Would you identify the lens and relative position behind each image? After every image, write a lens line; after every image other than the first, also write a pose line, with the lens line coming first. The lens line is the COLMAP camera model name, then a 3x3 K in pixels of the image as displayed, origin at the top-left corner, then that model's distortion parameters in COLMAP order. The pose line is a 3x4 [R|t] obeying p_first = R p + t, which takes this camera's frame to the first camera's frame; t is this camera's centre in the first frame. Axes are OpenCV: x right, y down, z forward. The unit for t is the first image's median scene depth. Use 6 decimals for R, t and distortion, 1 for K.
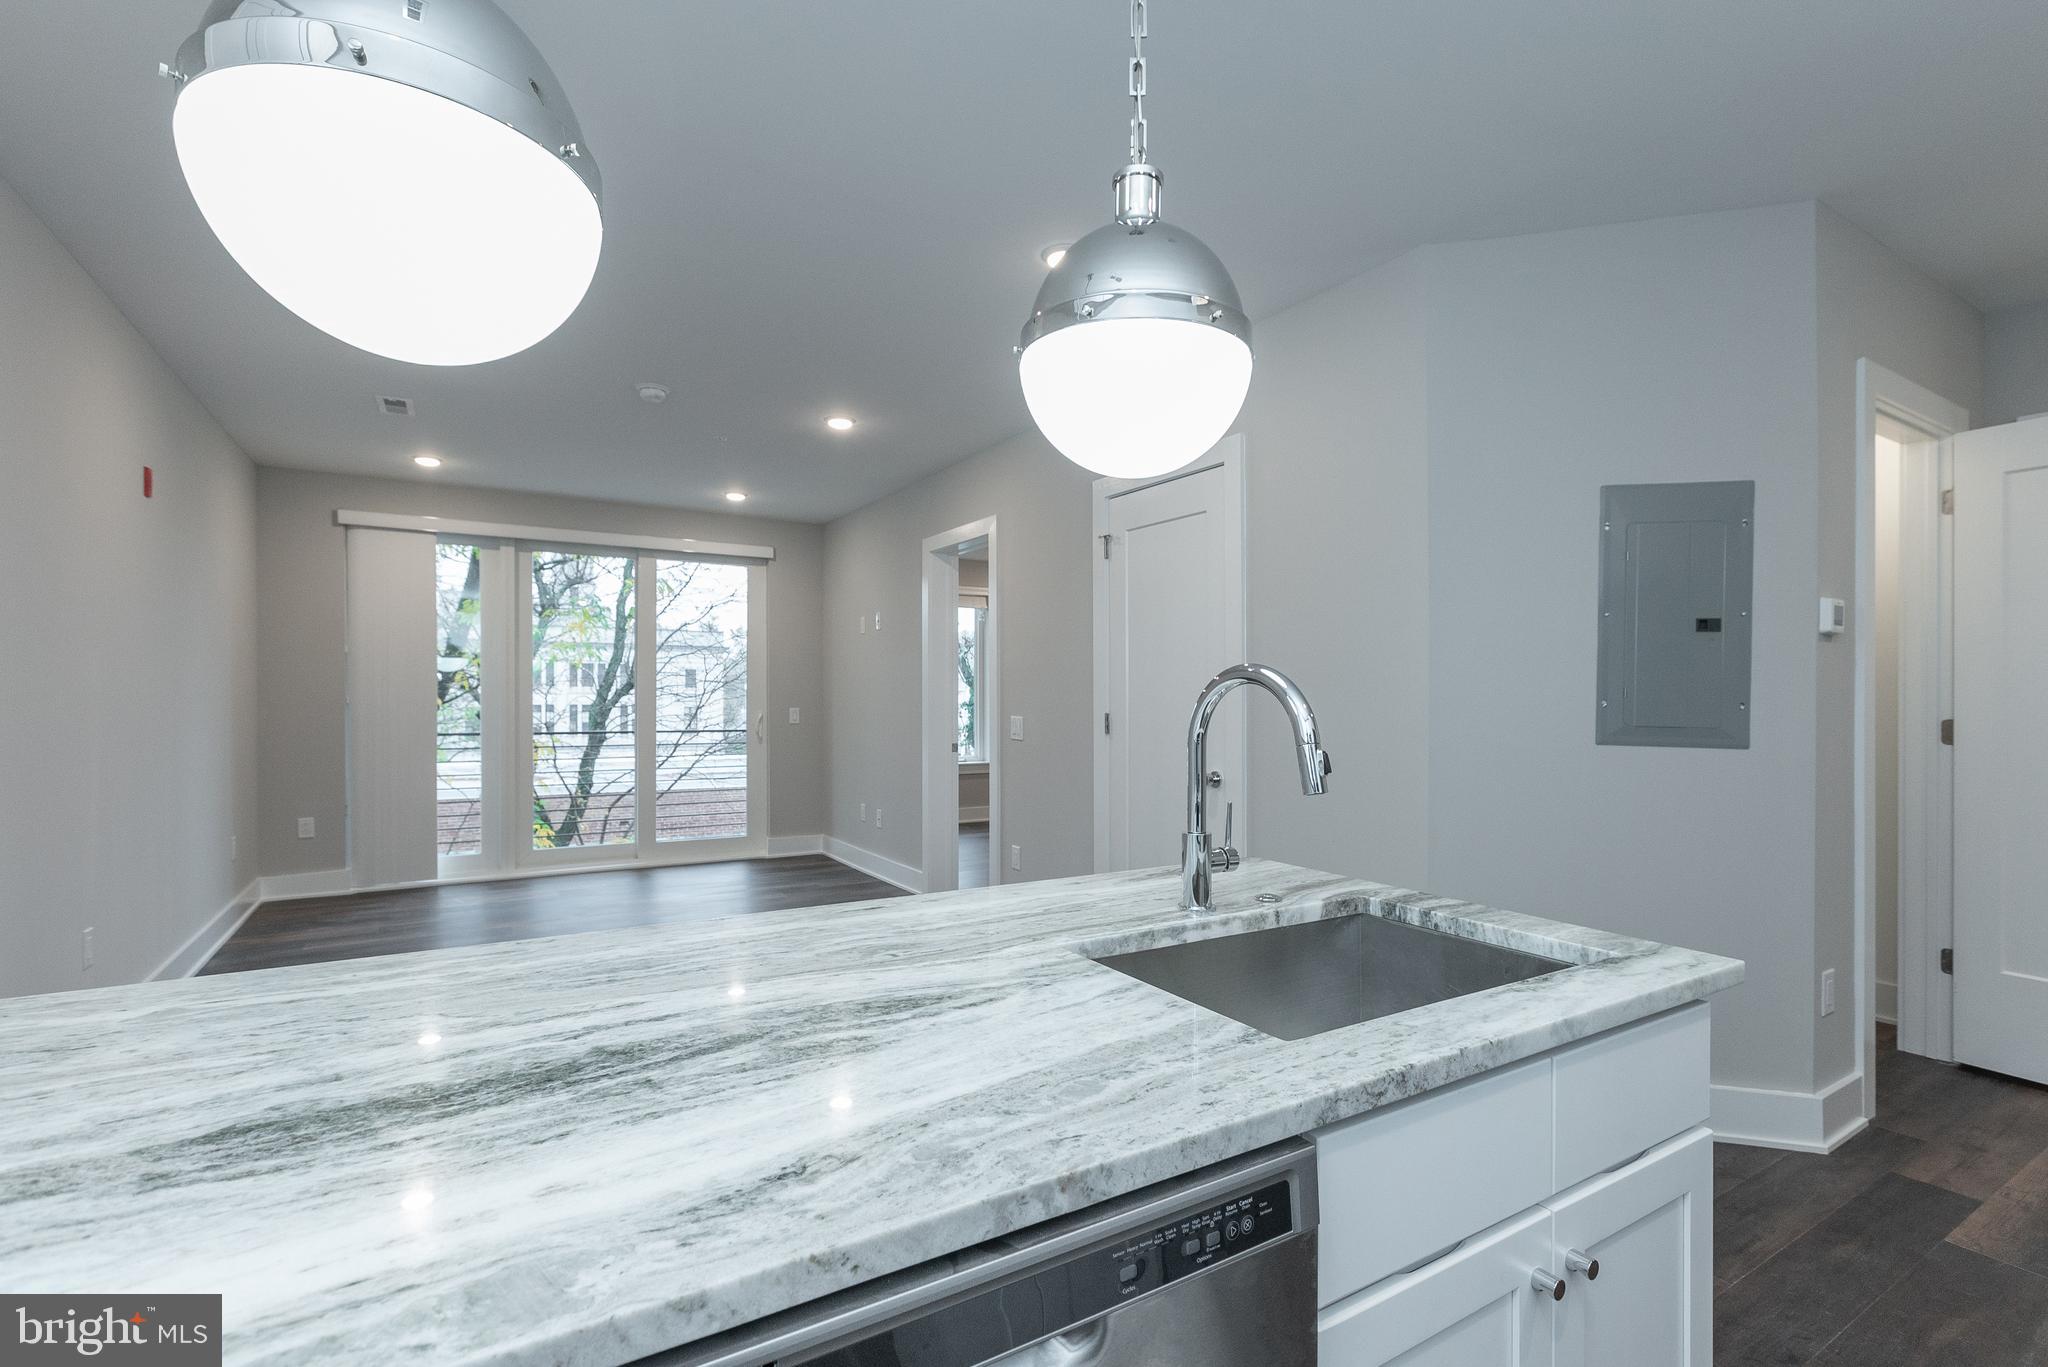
lens RADIAL K [[930.6, 0, 1028.1], [0, 930.6, 706.1], [0, 0, 1]] dist [0.001919, 0.000159]
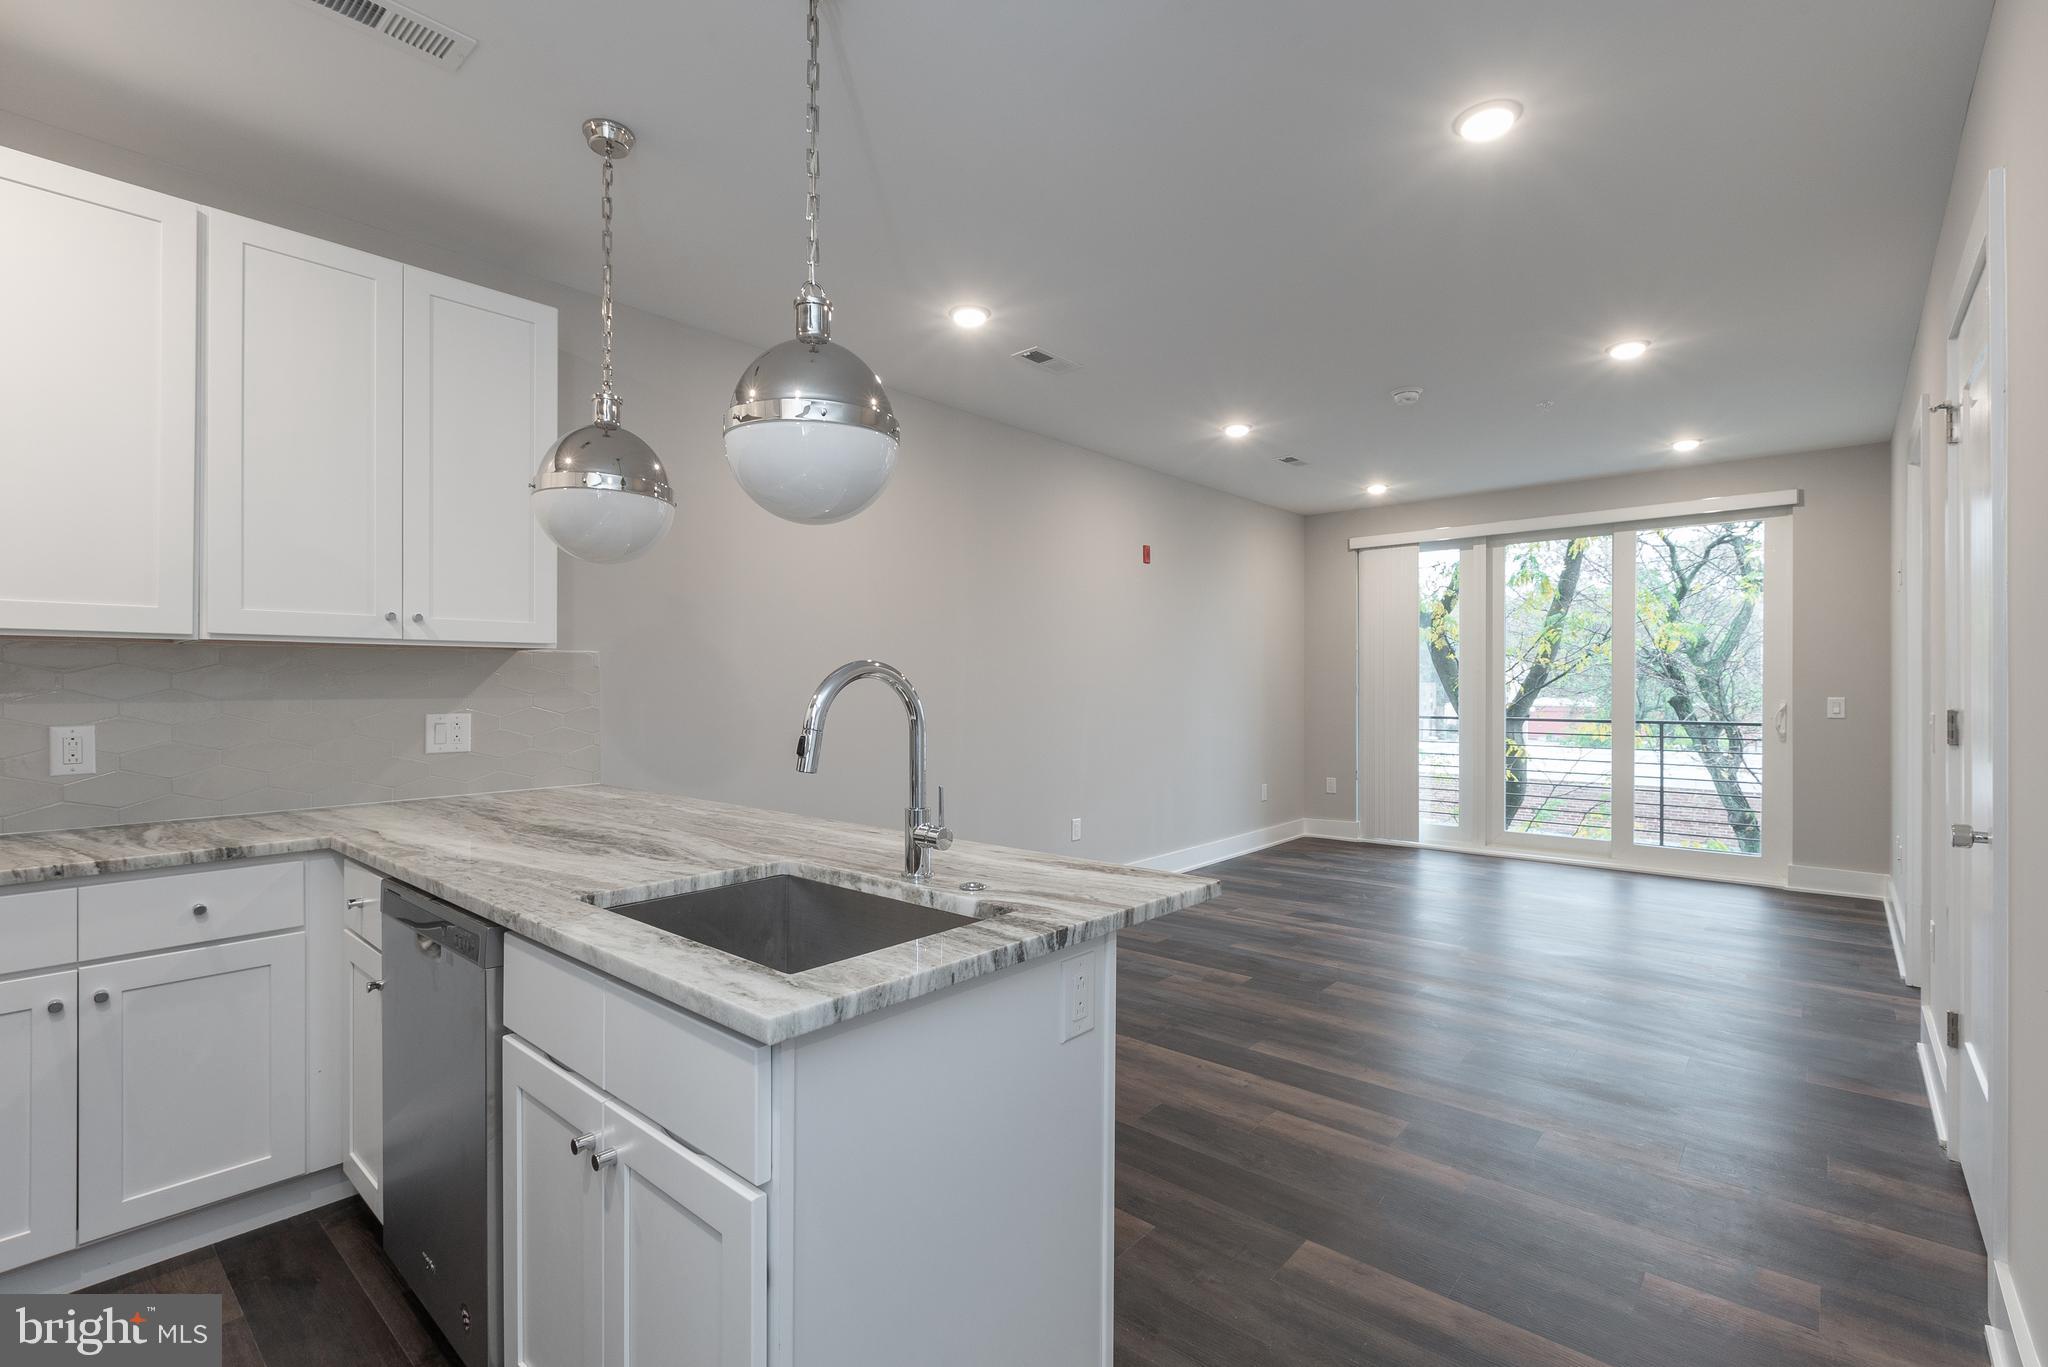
lens RADIAL K [[930.6, 0, 1023.1], [0, 930.6, 662.6], [0, 0, 1]] dist [0.001919, 0.000159]
pose [[0.287595, -0.027040, -0.957370, 1.445537], [-0.000895, 0.999593, -0.028501, -0.011390], [0.957752, 0.009054, 0.287454, 0.873879]]
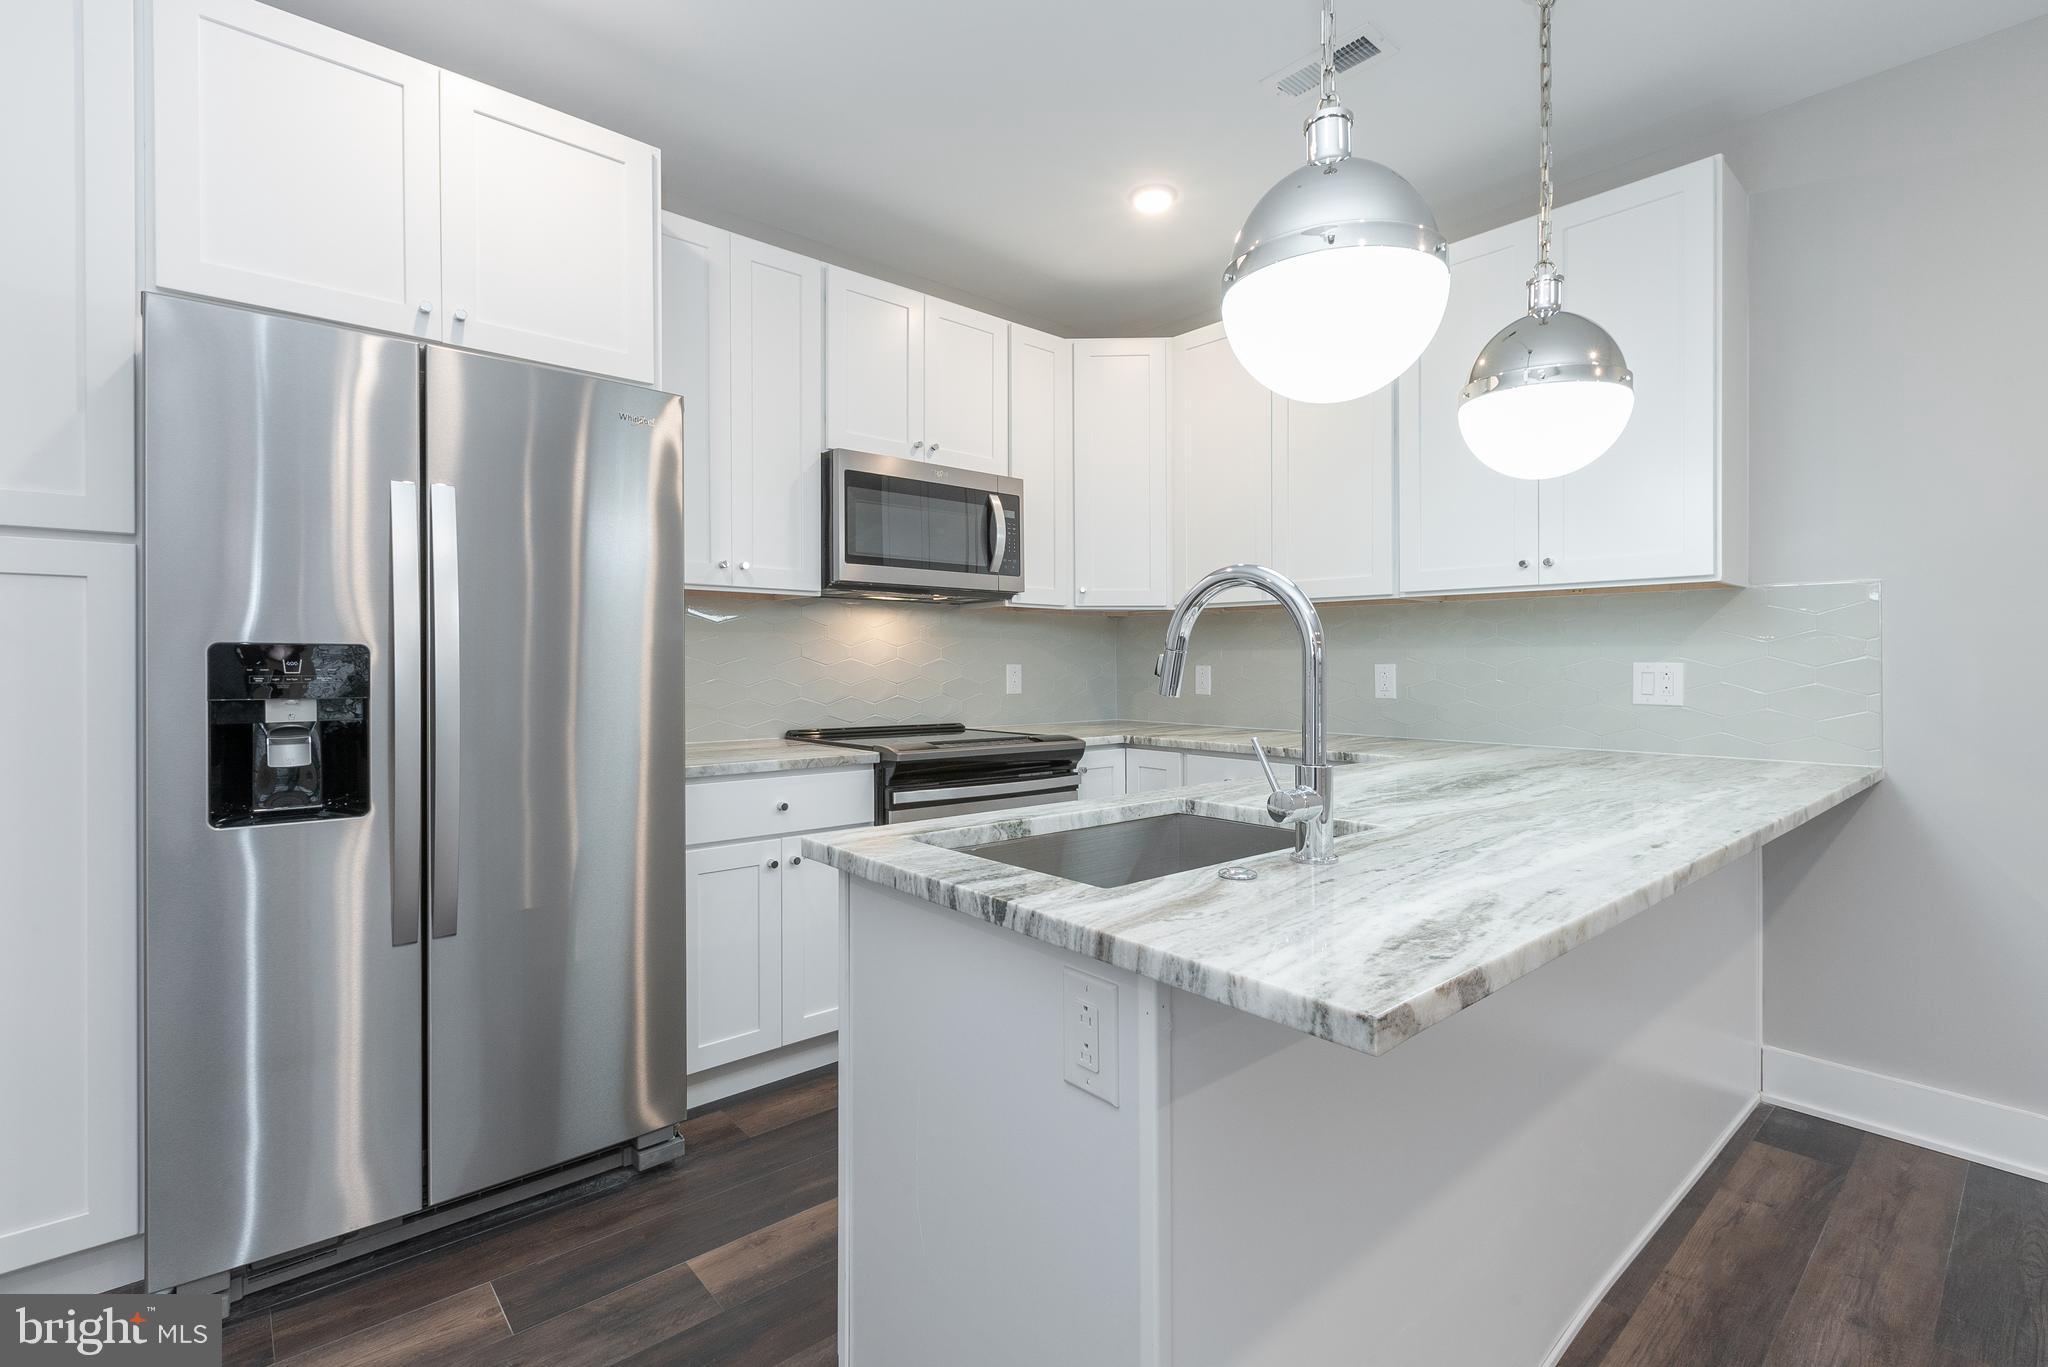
lens RADIAL K [[930.6, 0, 1041.0], [0, 930.6, 659.1], [0, 0, 1]] dist [0.001919, 0.000159]
pose [[-0.985018, -0.010675, -0.172123, 0.607174], [-0.011214, 0.999935, 0.002159, 0.047755], [0.172089, 0.004057, -0.985073, 1.933216]]
